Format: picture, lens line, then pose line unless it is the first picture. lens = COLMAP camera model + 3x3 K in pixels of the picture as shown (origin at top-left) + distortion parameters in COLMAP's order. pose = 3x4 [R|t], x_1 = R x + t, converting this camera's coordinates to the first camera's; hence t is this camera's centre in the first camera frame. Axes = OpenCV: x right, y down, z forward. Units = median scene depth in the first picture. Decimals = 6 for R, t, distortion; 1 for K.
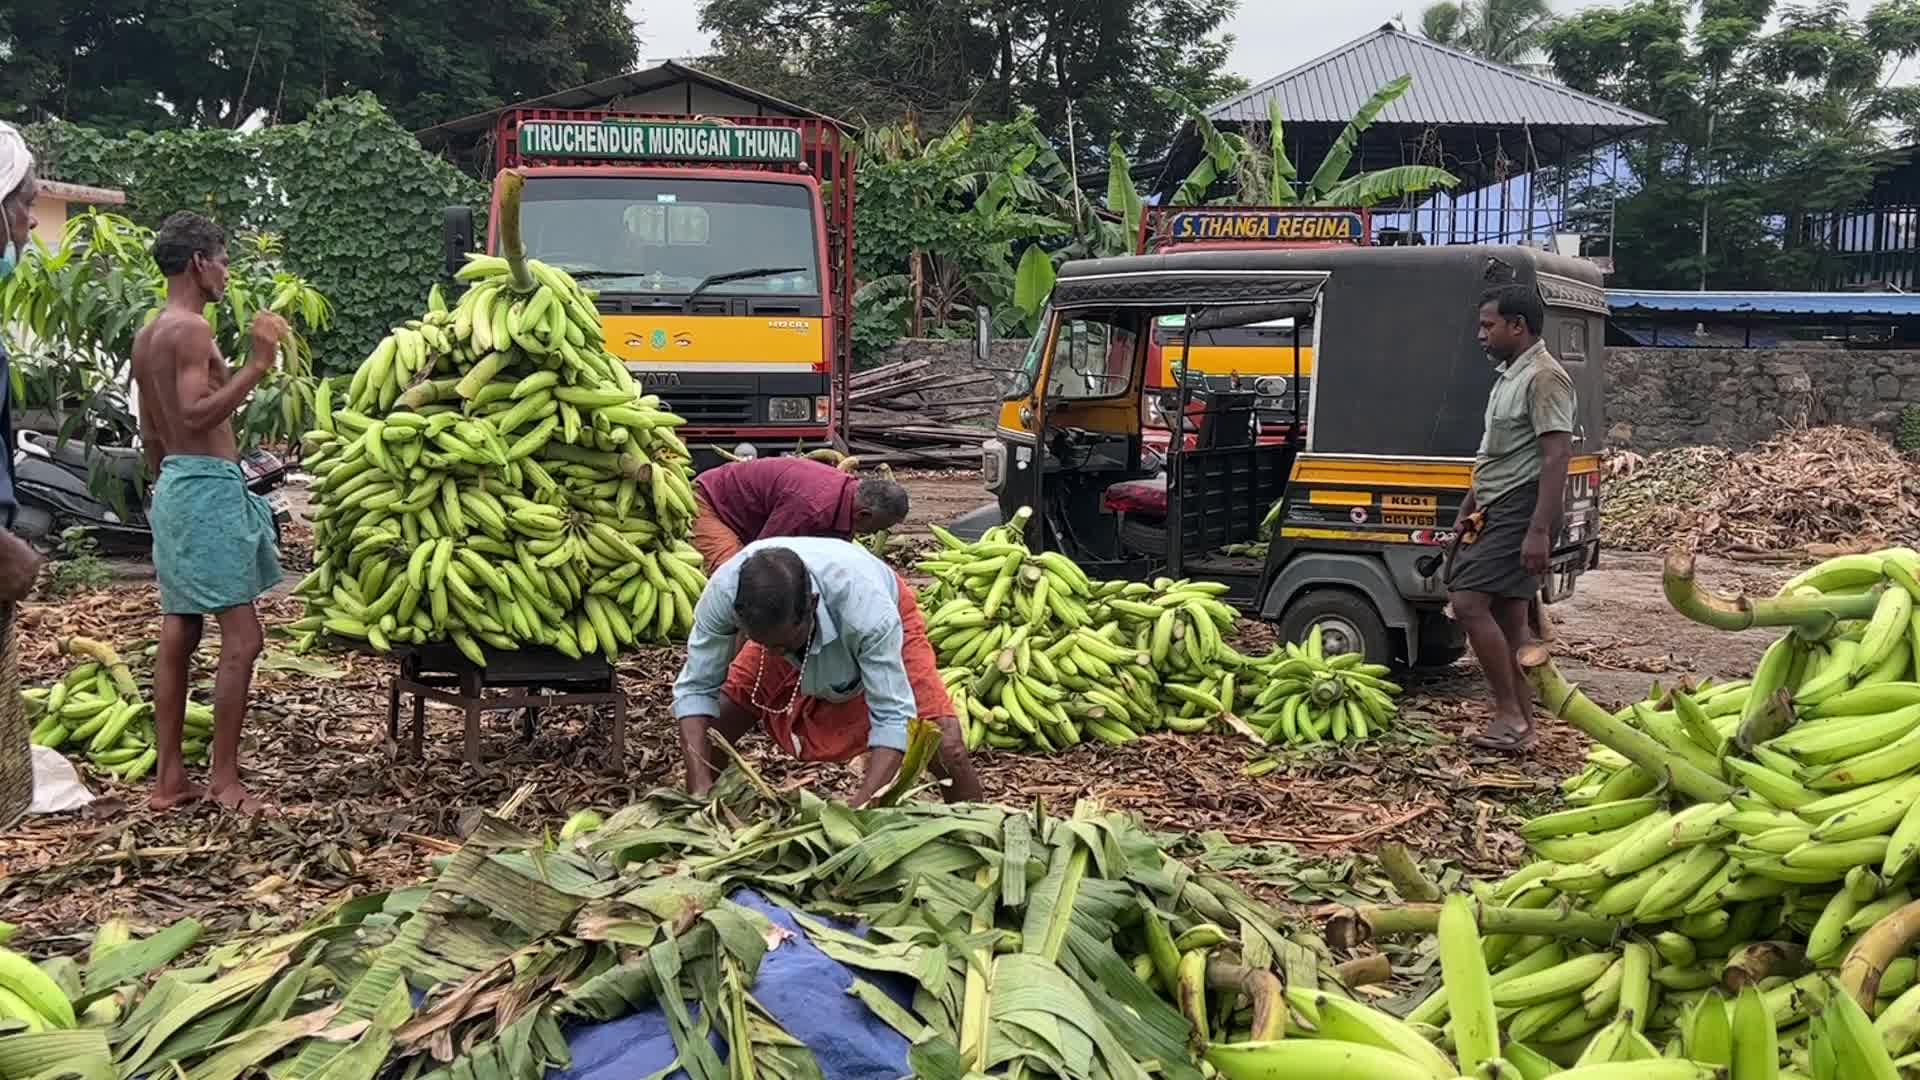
lens RADIAL K [[2056.1, 0, 941.1], [0, 2056.1, 545.5], [0, 0, 1]] dist [0.194854, -0.477583]
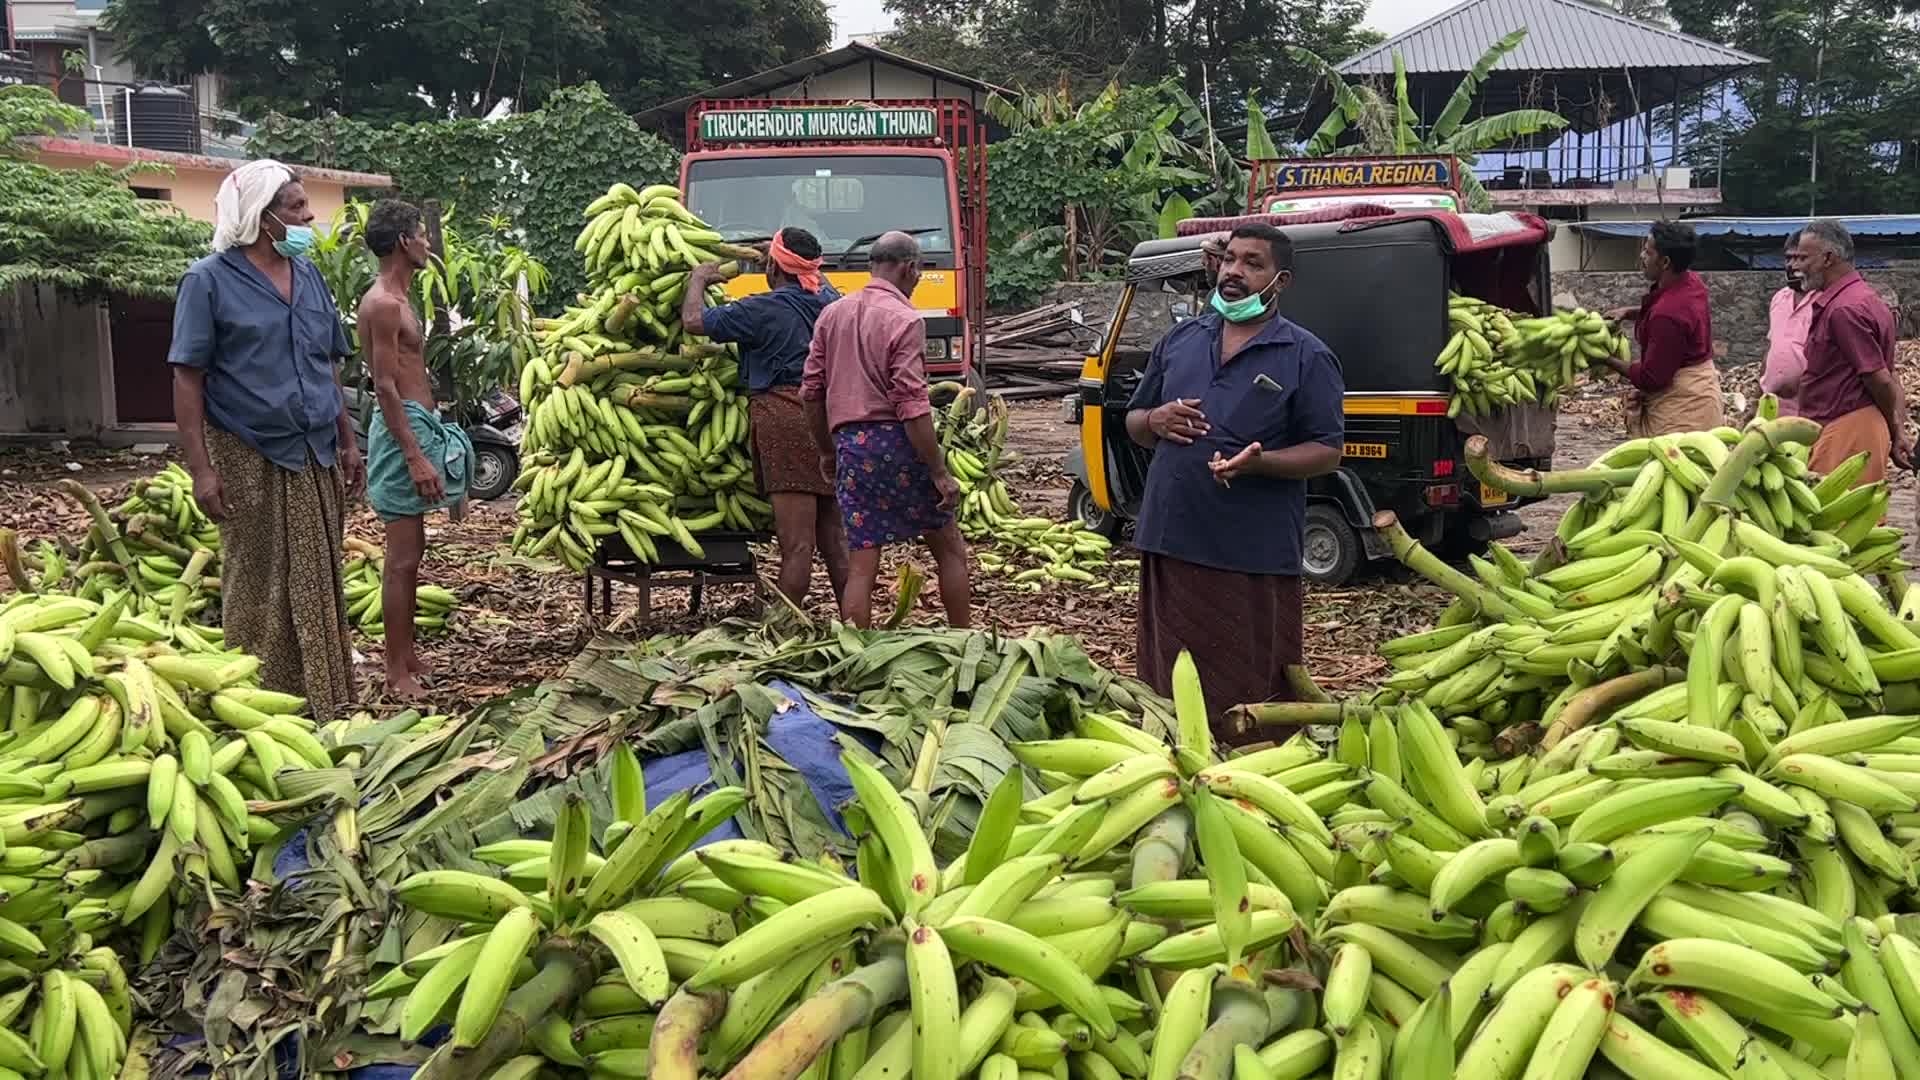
lens RADIAL K [[1916.8, 0, 971.7], [0, 1916.8, 538.9], [0, 0, 1]] dist [0.165509, -0.336026]
pose [[0.995594, -0.015664, -0.092446, 0.051720], [0.018768, 0.999286, 0.032799, 0.007601], [0.091866, -0.034390, 0.995177, -0.101158]]
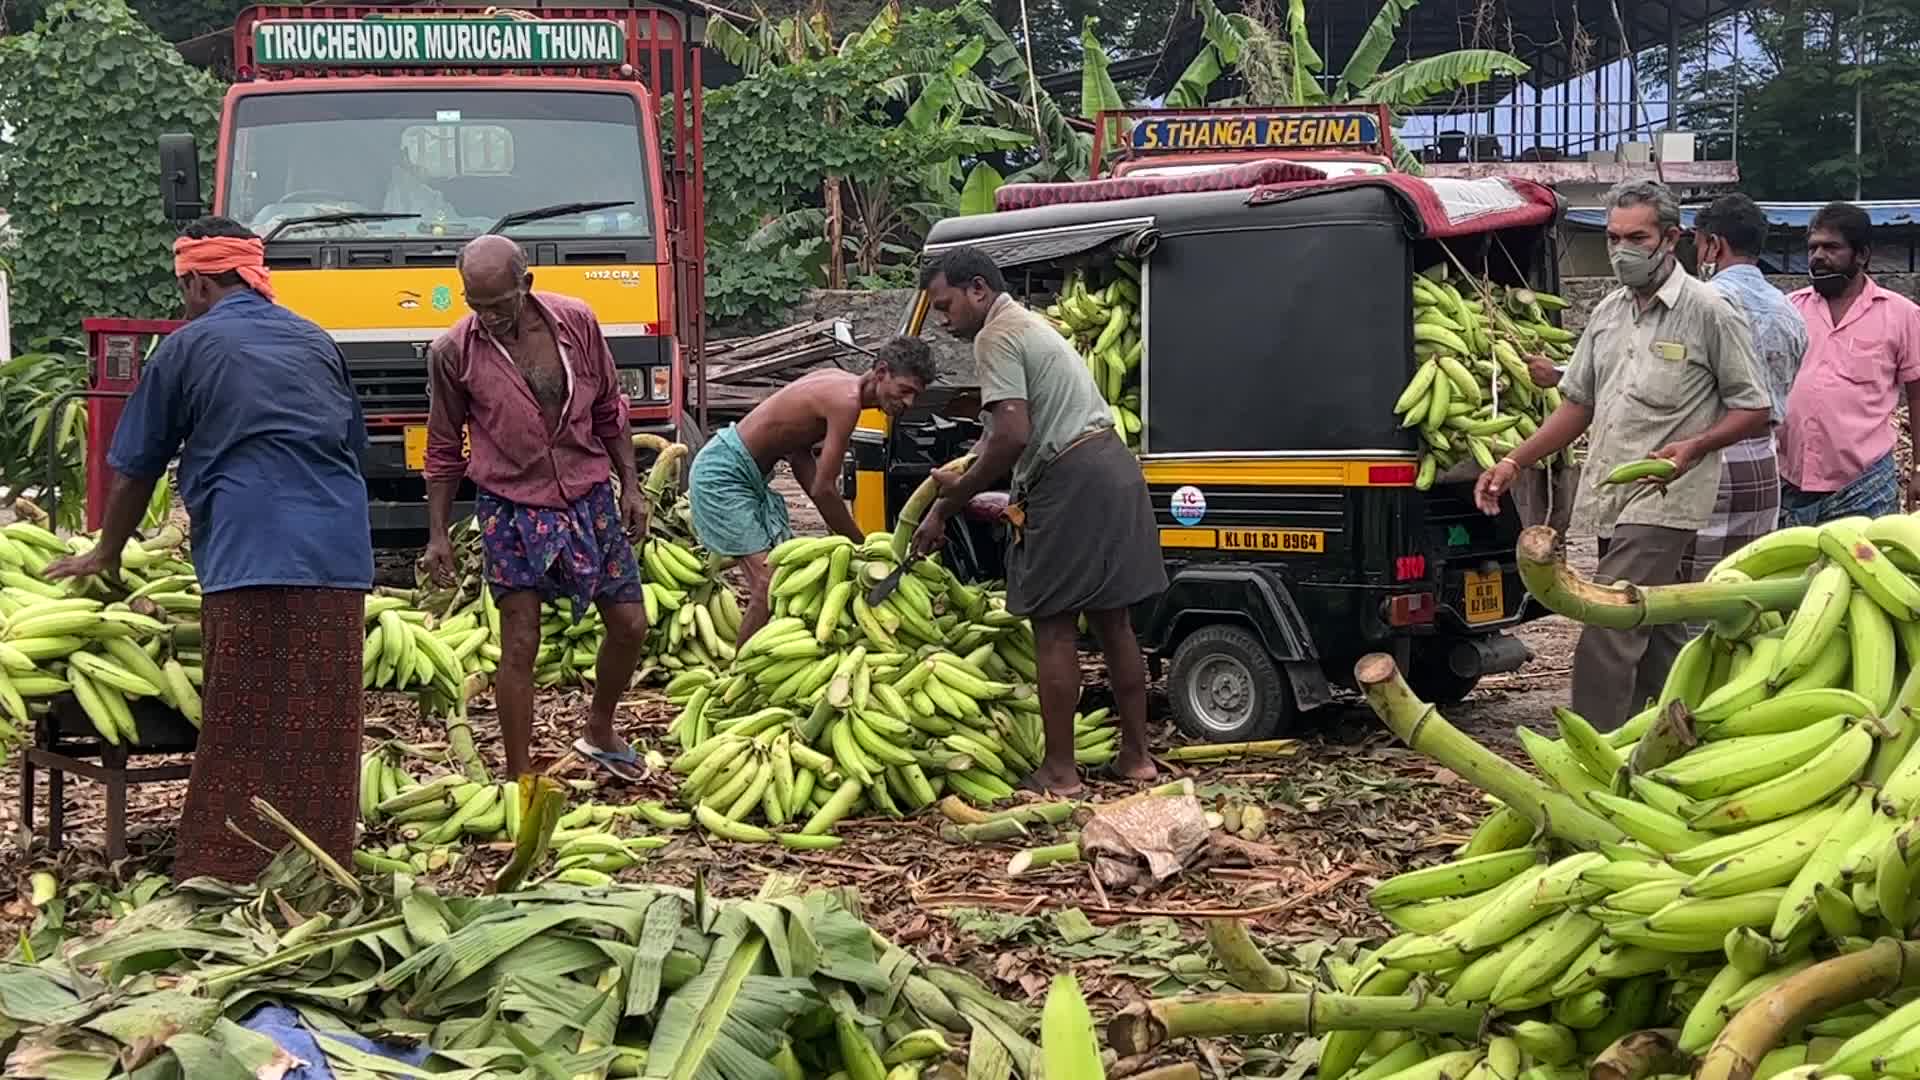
lens RADIAL K [[2652.0, 0, 960.0], [0, 2652.0, 540.0], [0, 0, 1]] dist [0.227413, -0.666901]
pose [[0.999554, -0.029411, 0.005226, 0.048265], [0.029446, 0.999543, -0.006797, 0.002654], [-0.005024, 0.006948, 0.999963, 0.002120]]
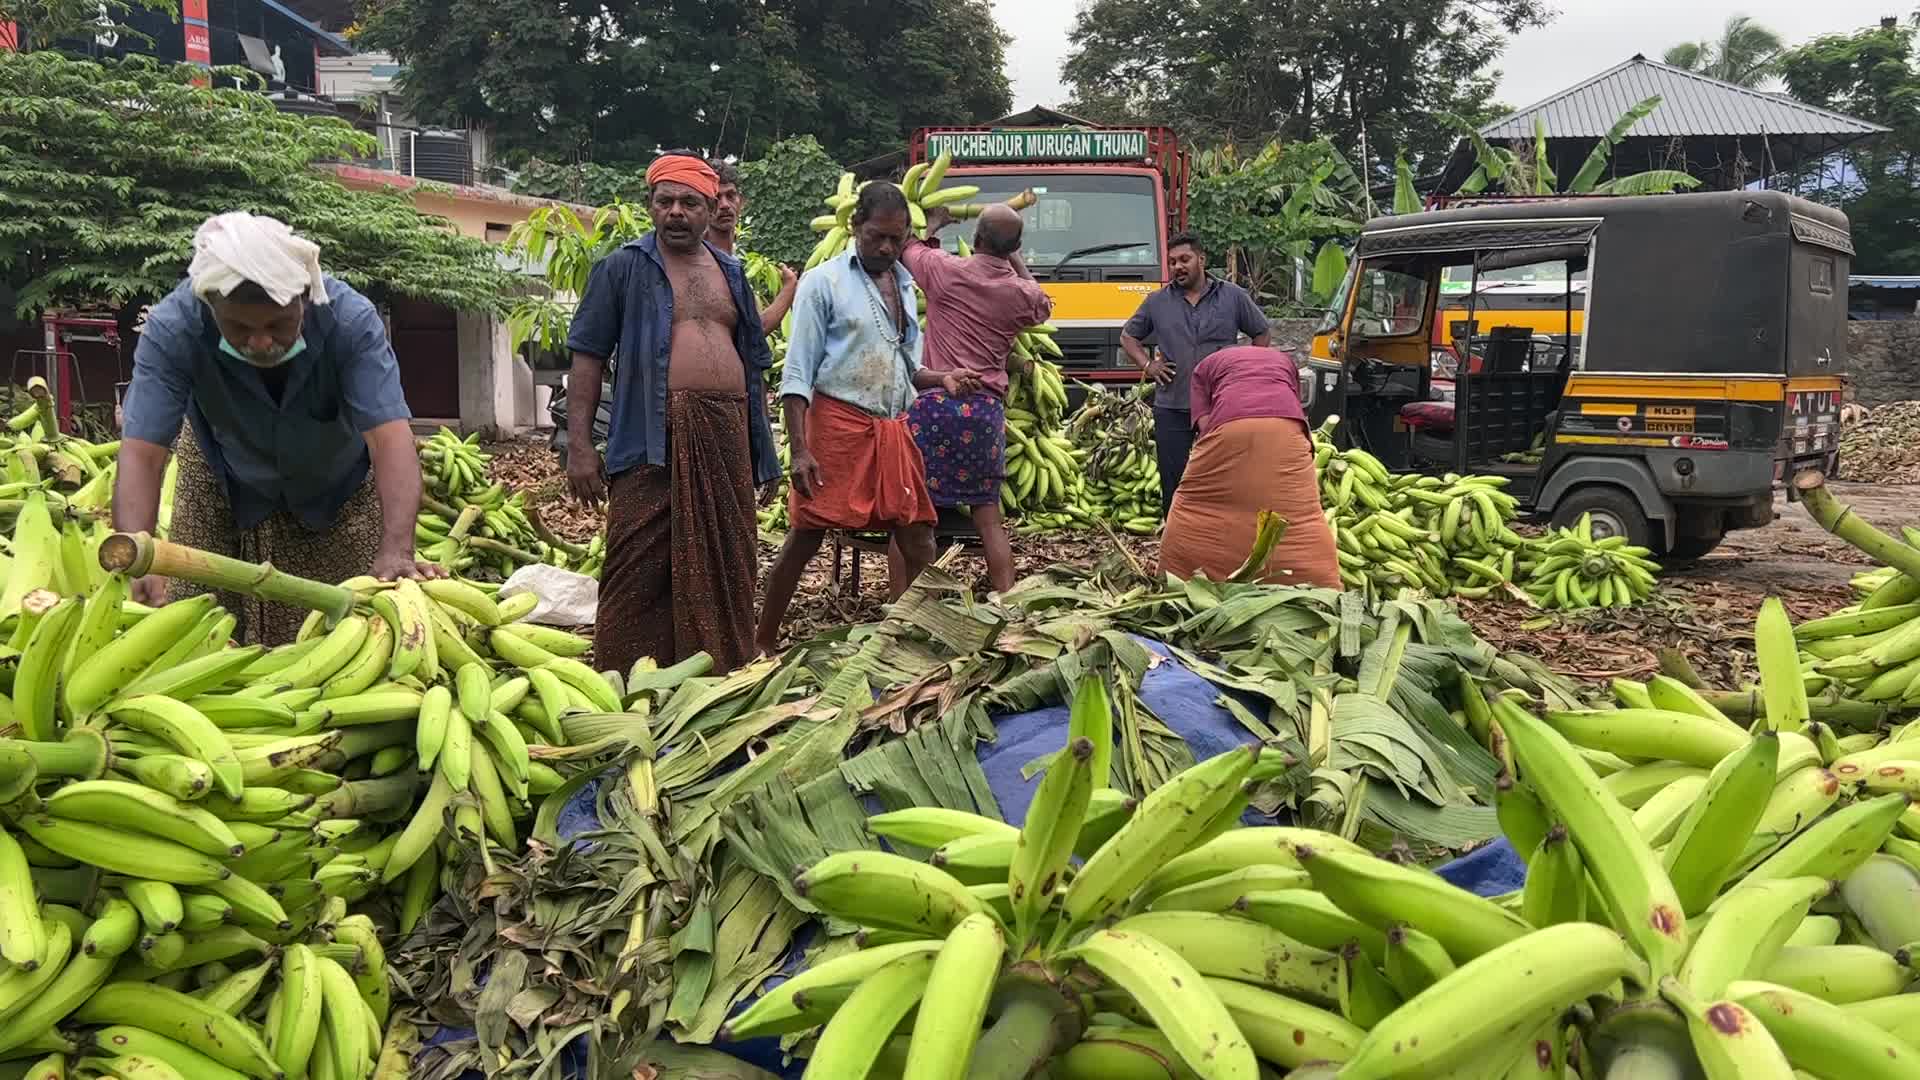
lens RADIAL K [[1620.3, 0, 960.0], [0, 1620.3, 540.0], [0, 0, 1]] dist [0.120106, -0.170450]
pose [[0.985477, 0.013643, -0.169262, -0.009086], [-0.010676, 0.999773, 0.018428, 0.028621], [0.169475, -0.016354, 0.985399, 0.007698]]
